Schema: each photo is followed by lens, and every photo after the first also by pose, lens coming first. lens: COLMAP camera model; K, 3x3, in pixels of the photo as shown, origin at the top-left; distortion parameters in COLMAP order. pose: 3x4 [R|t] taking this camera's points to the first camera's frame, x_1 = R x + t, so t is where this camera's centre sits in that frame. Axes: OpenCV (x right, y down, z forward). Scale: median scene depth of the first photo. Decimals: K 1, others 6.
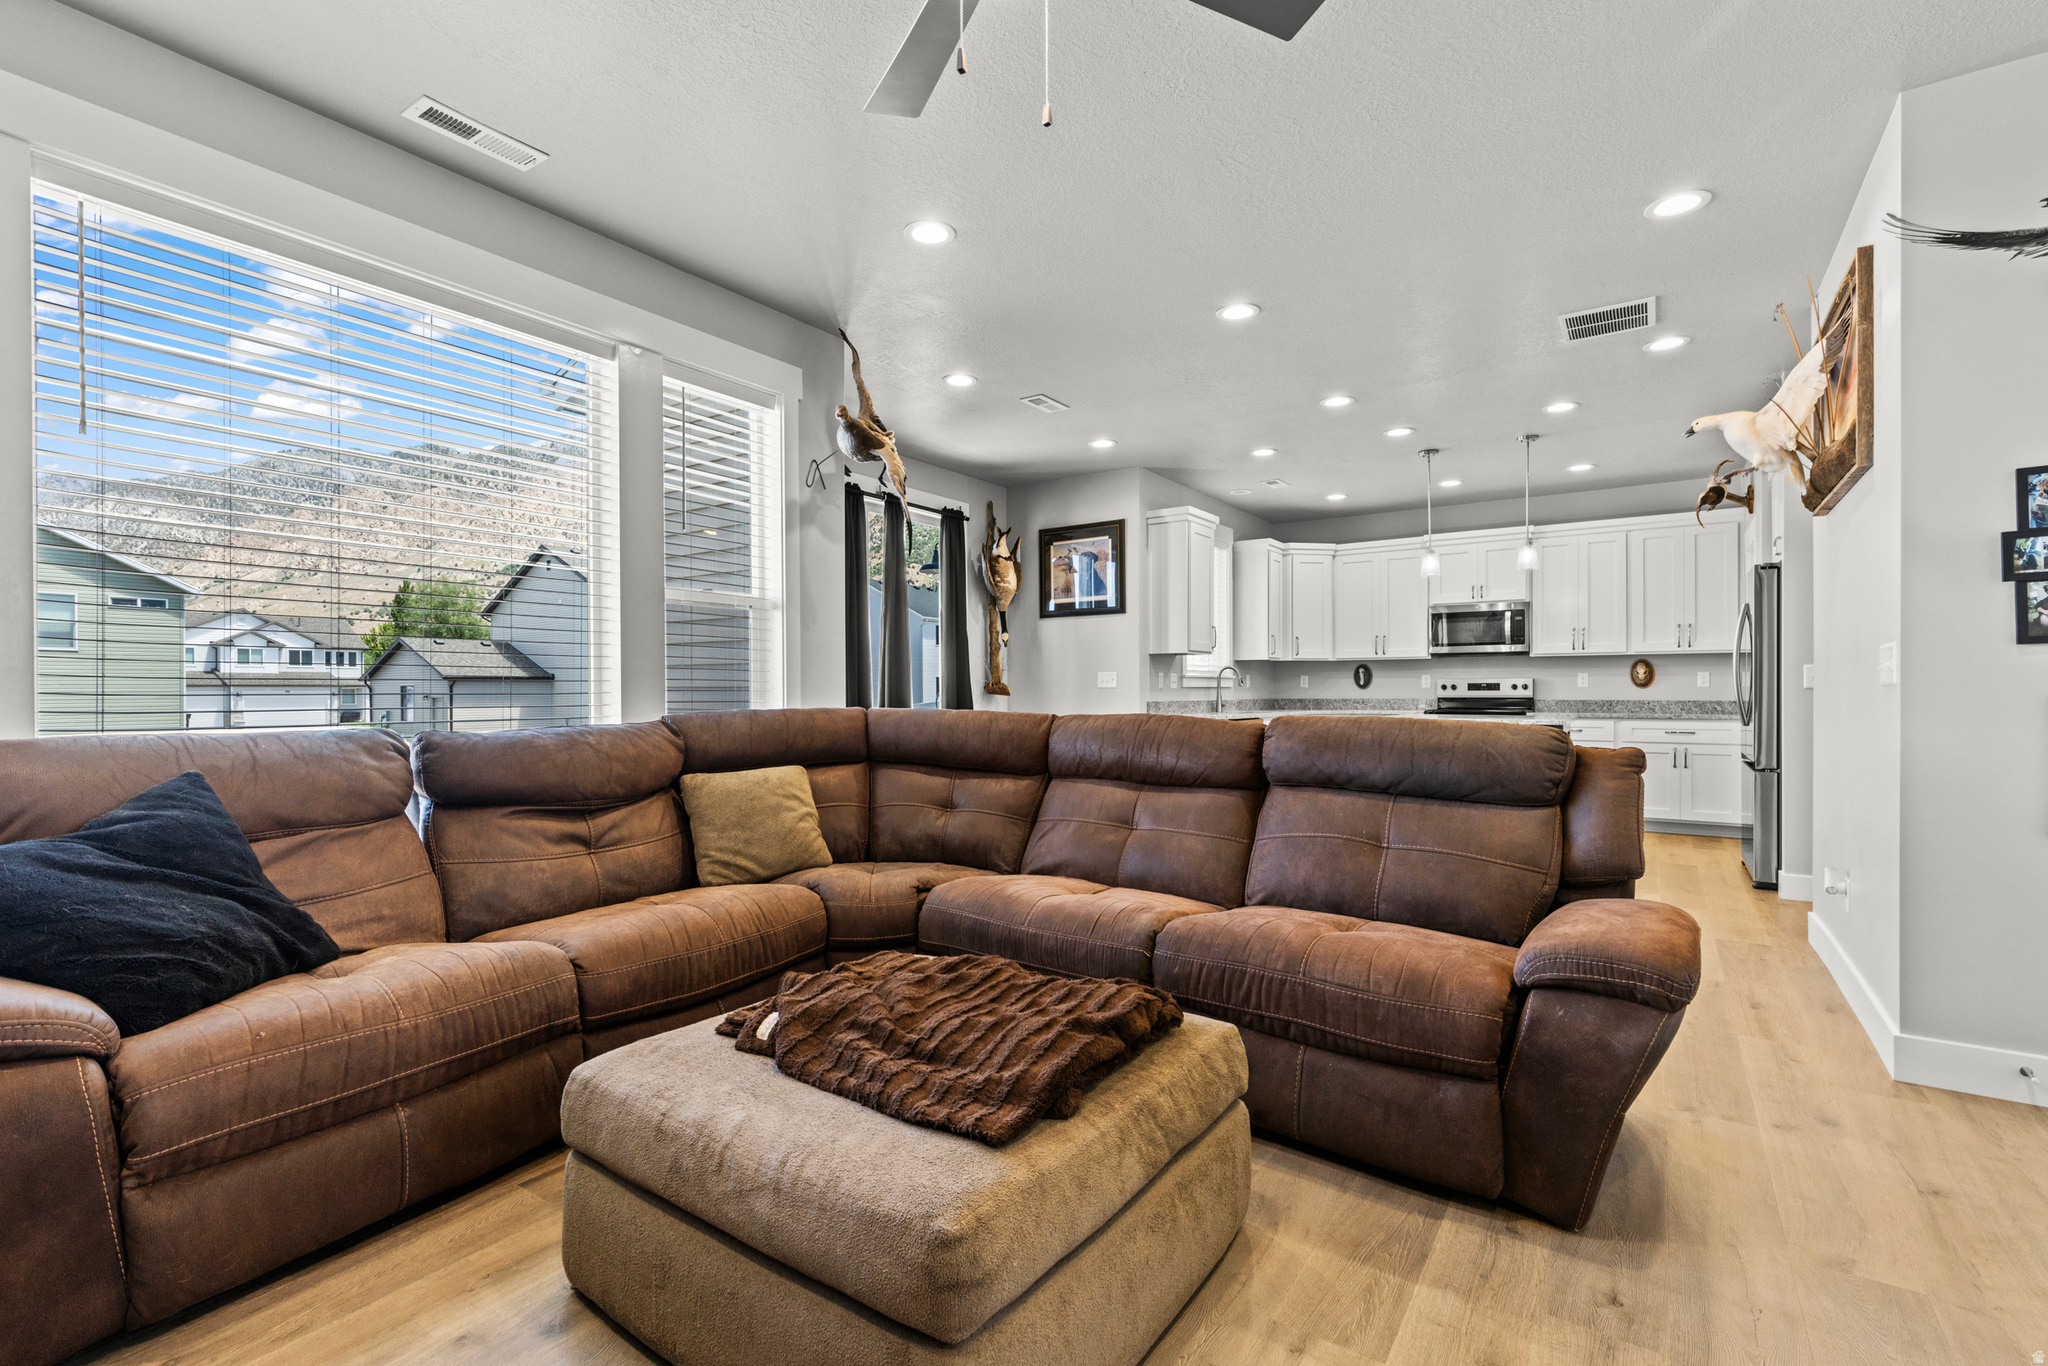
lens RADIAL K [[914.7, 0, 1008.8], [0, 914.7, 691.3], [0, 0, 1]] dist [0.007015, -0.000286]
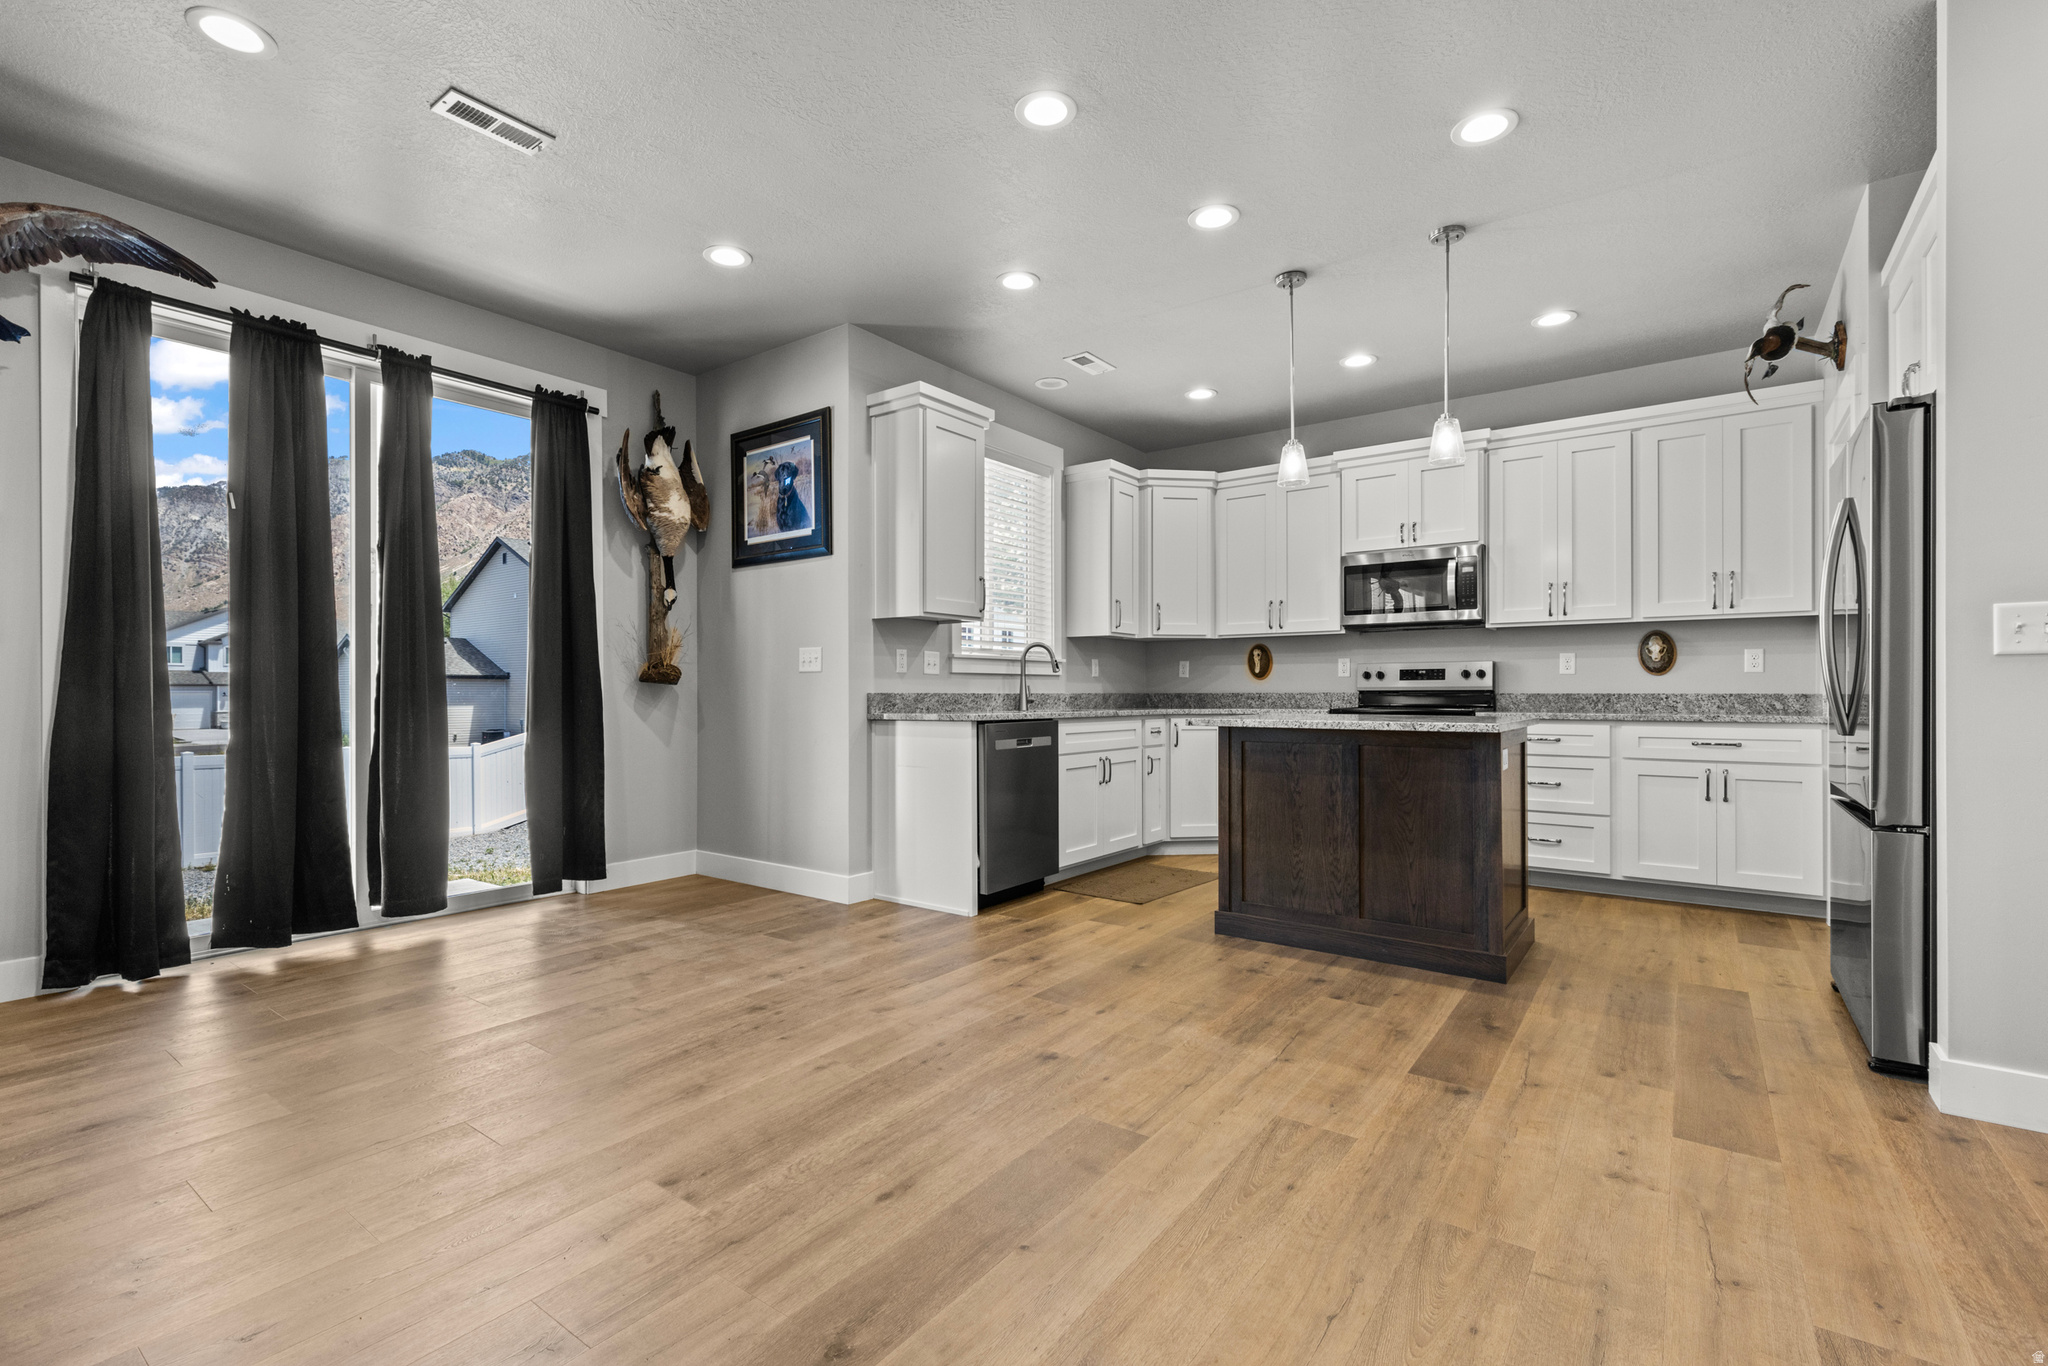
lens RADIAL K [[914.7, 0, 1009.1], [0, 914.7, 692.2], [0, 0, 1]] dist [0.007015, -0.000286]
pose [[0.999690, 0.000877, -0.024882, 0.245023], [-0.000895, 0.999999, -0.000725, 0.009724], [0.024881, 0.000747, 0.999690, 0.335038]]
